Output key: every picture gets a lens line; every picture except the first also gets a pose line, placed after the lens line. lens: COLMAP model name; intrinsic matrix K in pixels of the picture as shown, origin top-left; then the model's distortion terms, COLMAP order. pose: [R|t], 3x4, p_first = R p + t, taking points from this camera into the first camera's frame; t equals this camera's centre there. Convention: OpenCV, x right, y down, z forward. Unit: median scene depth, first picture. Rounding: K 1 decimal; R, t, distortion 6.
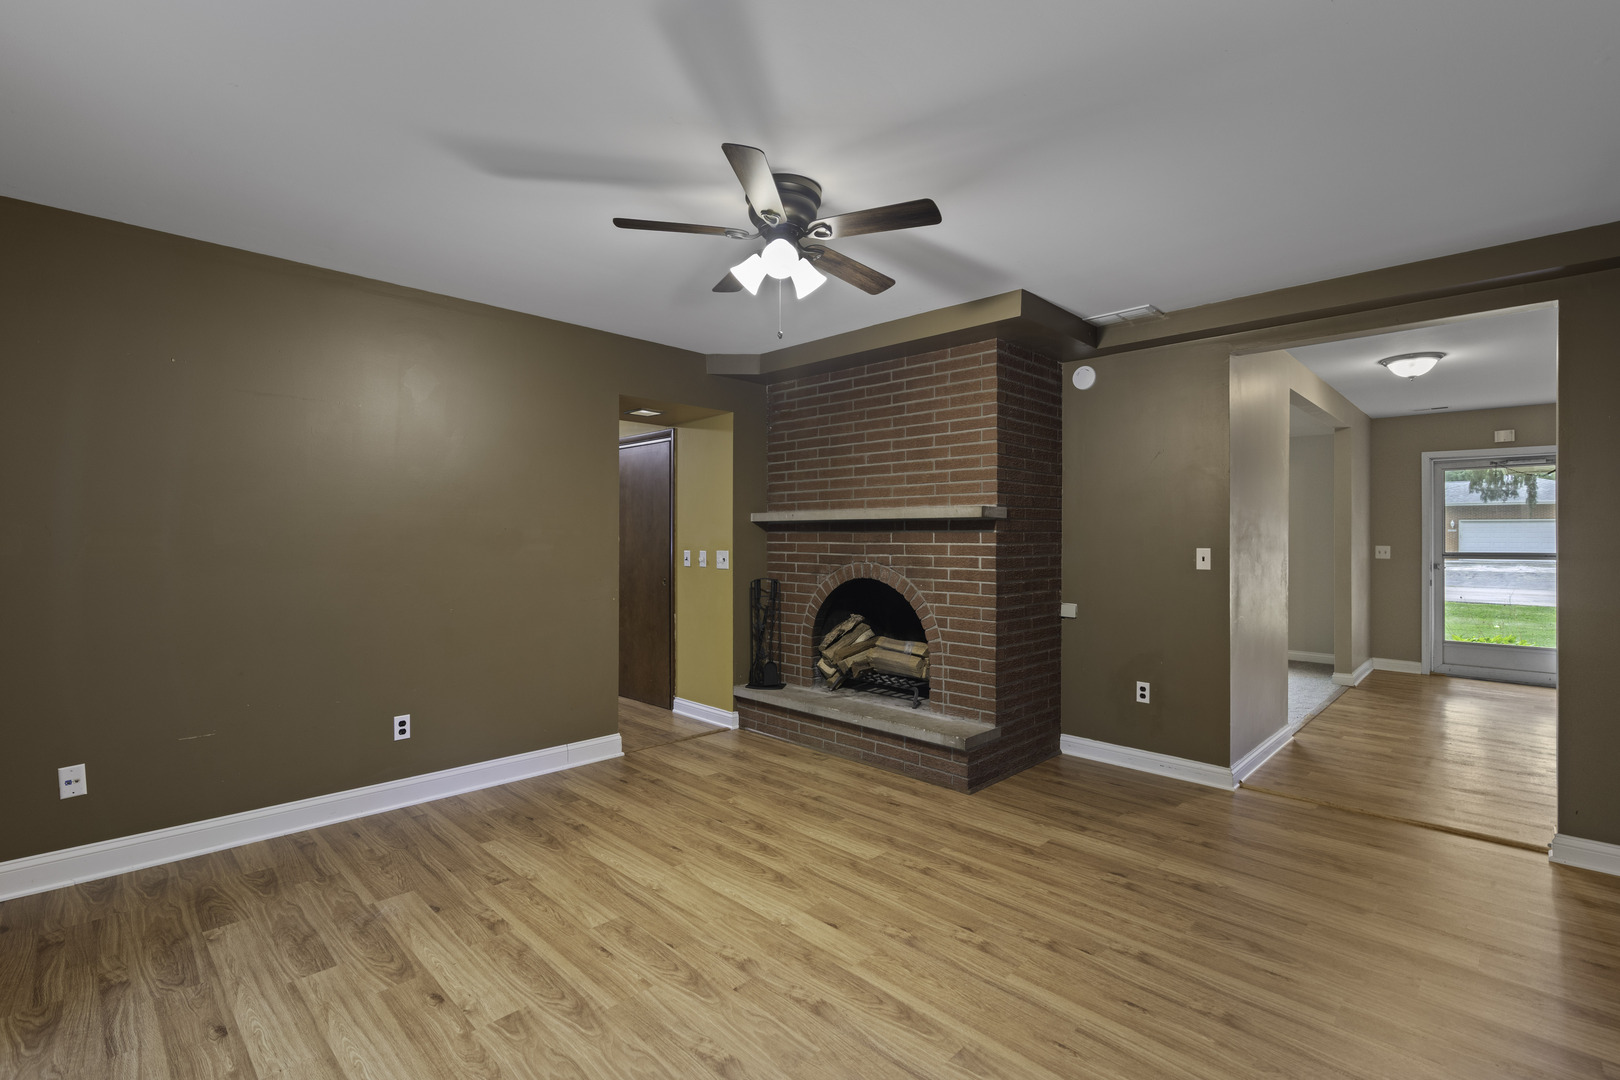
lens RADIAL K [[737.3, 0, 809.8], [0, 737.3, 535.3], [0, 0, 1]] dist [0.000377, -0.001078]
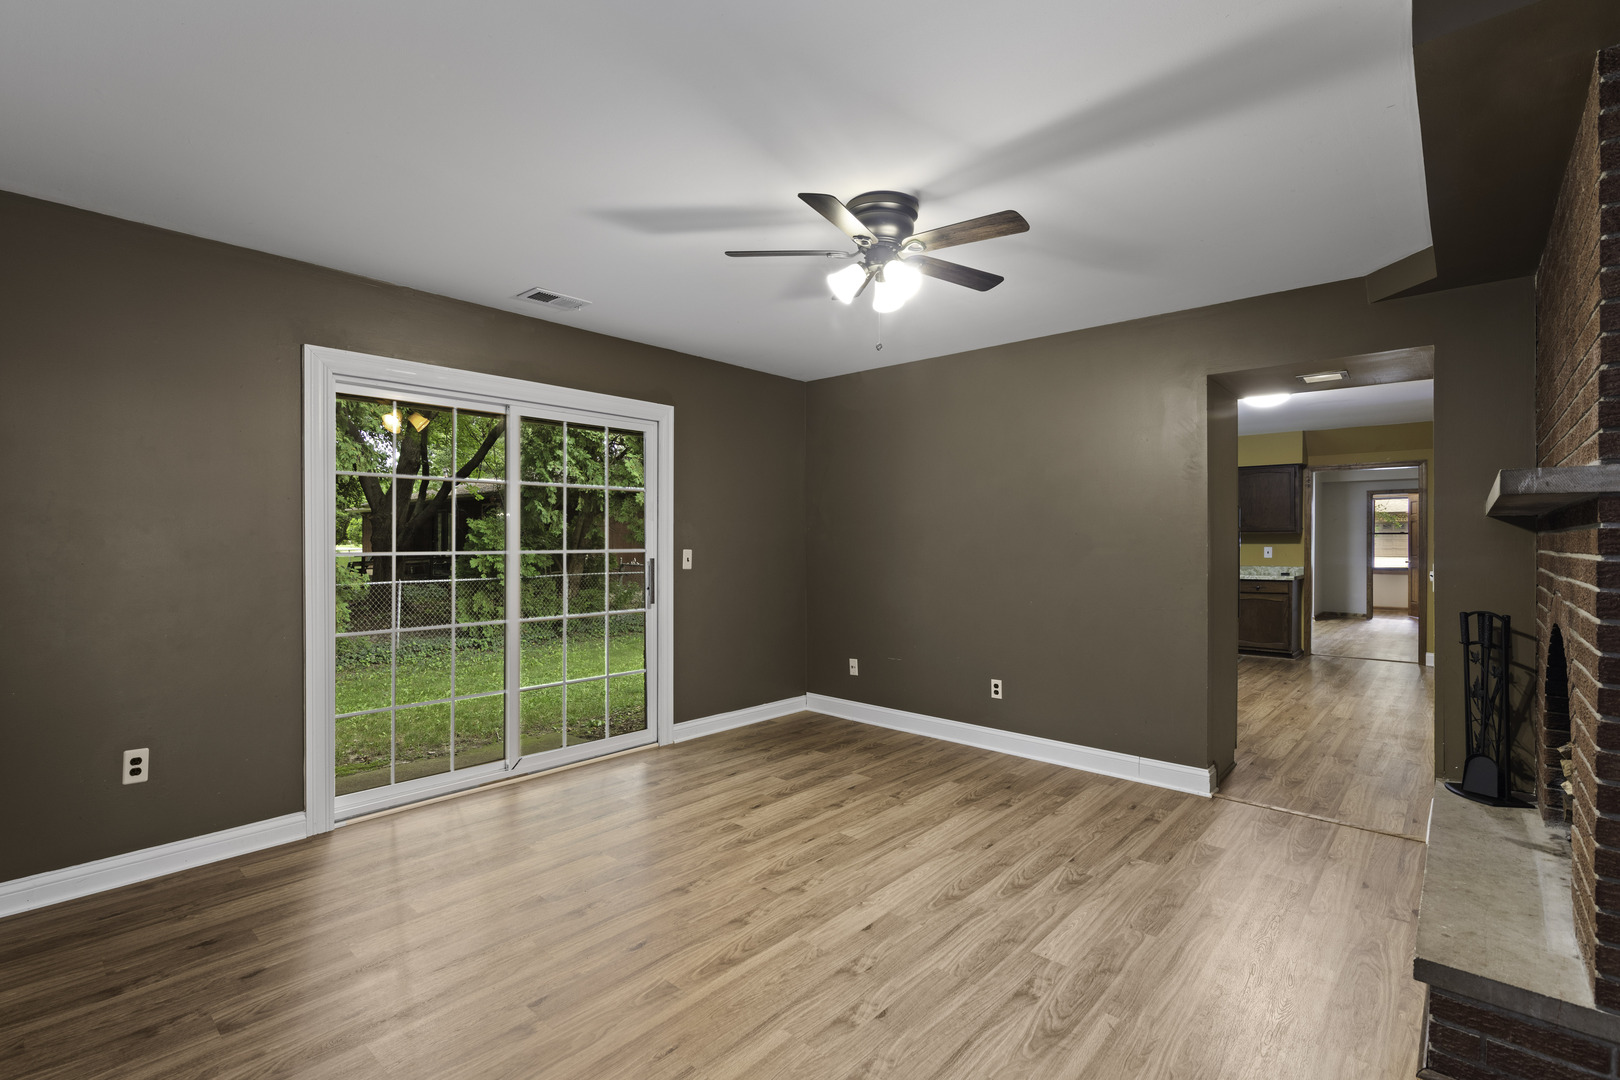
lens RADIAL K [[737.3, 0, 800.3], [0, 737.3, 541.3], [0, 0, 1]] dist [0.000377, -0.001078]
pose [[0.036936, -0.000458, -0.999318, 0.726892], [-0.001677, 0.999998, -0.000520, 0.004342], [0.999316, 0.001695, 0.036936, 0.616948]]
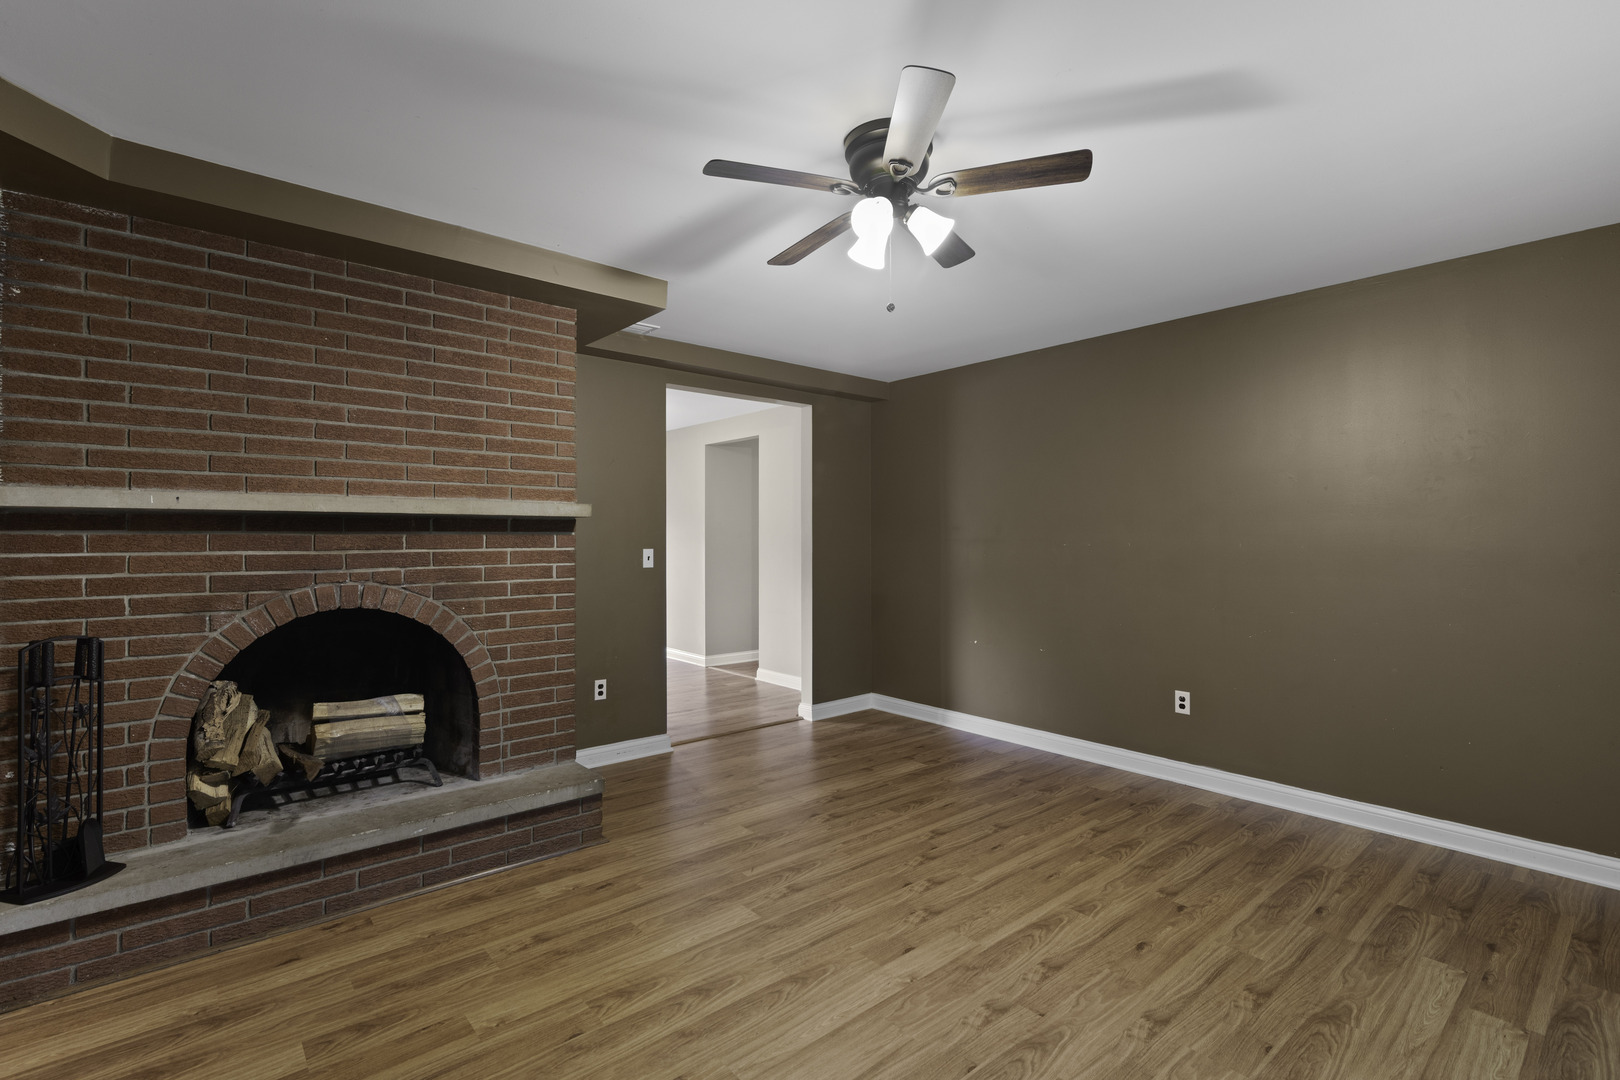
lens RADIAL K [[737.3, 0, 806.2], [0, 737.3, 534.7], [0, 0, 1]] dist [0.000377, -0.001078]
pose [[0.087394, 0.002645, 0.996170, -0.656445], [0.000291, 0.999996, -0.002681, -0.001930], [-0.996174, 0.000525, 0.087393, 0.742325]]
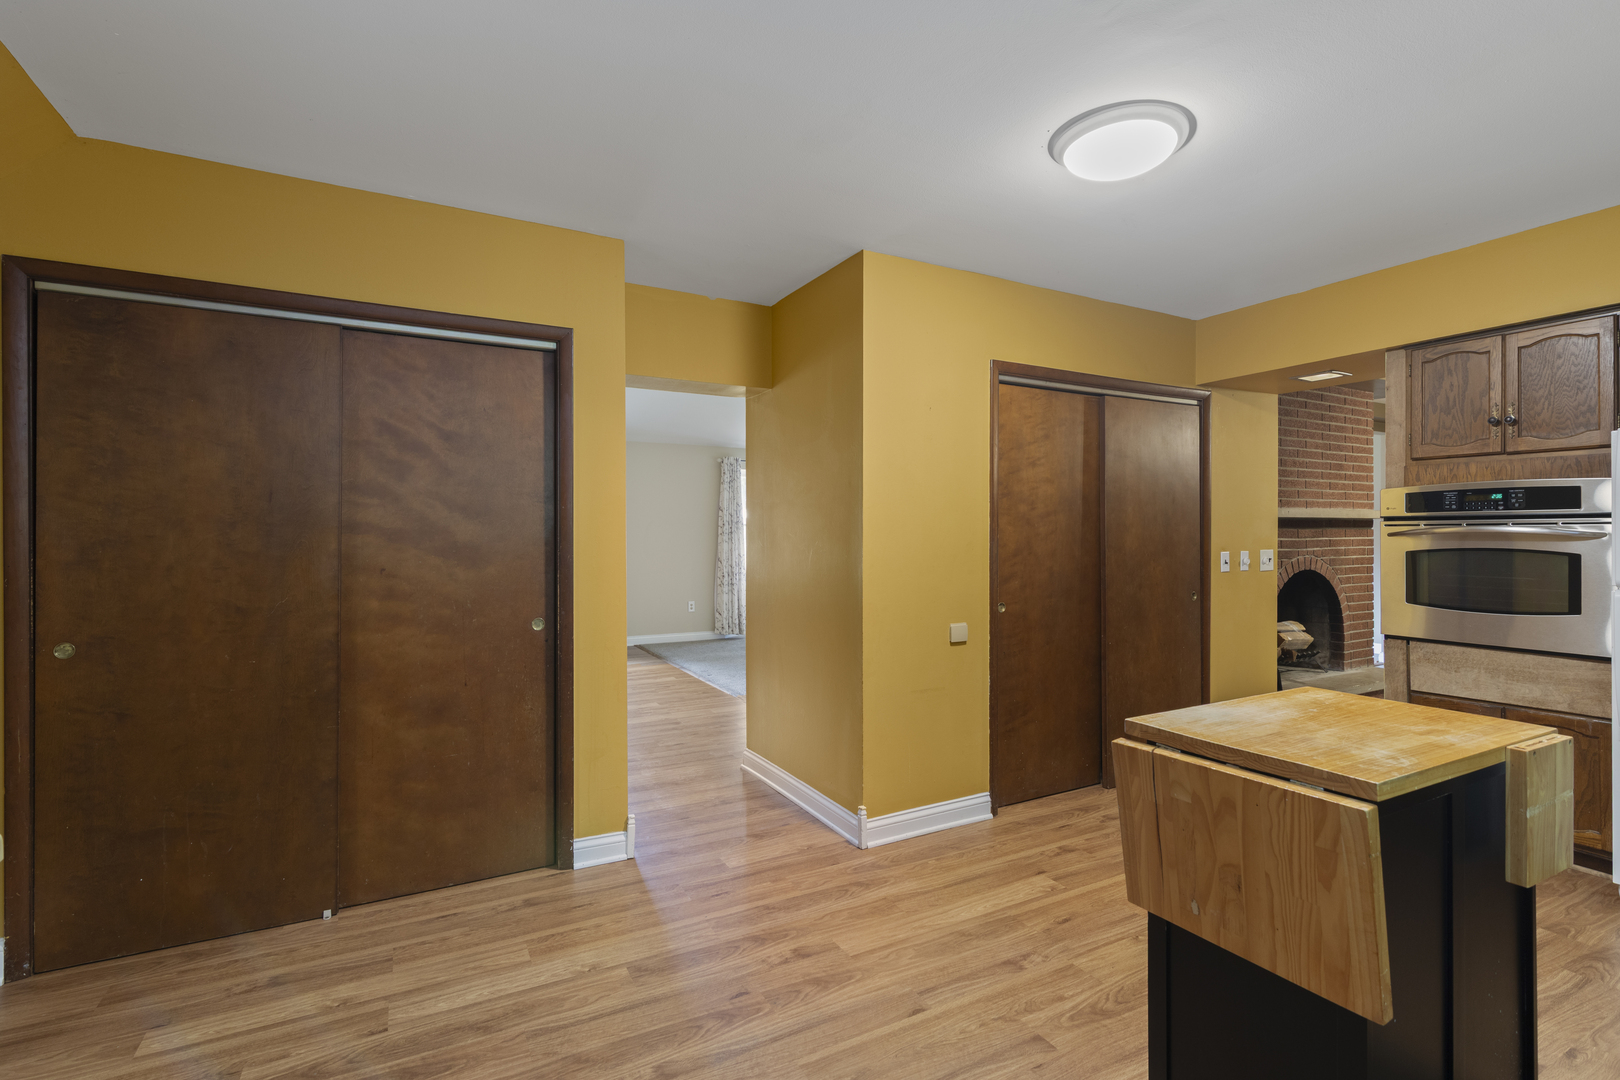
lens RADIAL K [[737.3, 0, 819.3], [0, 737.3, 538.4], [0, 0, 1]] dist [0.000377, -0.001078]
pose [[0.314488, -0.003852, 0.949254, -1.619622], [0.011125, 0.999938, 0.000372, 0.001723], [-0.949196, 0.010443, 0.314512, 1.774797]]
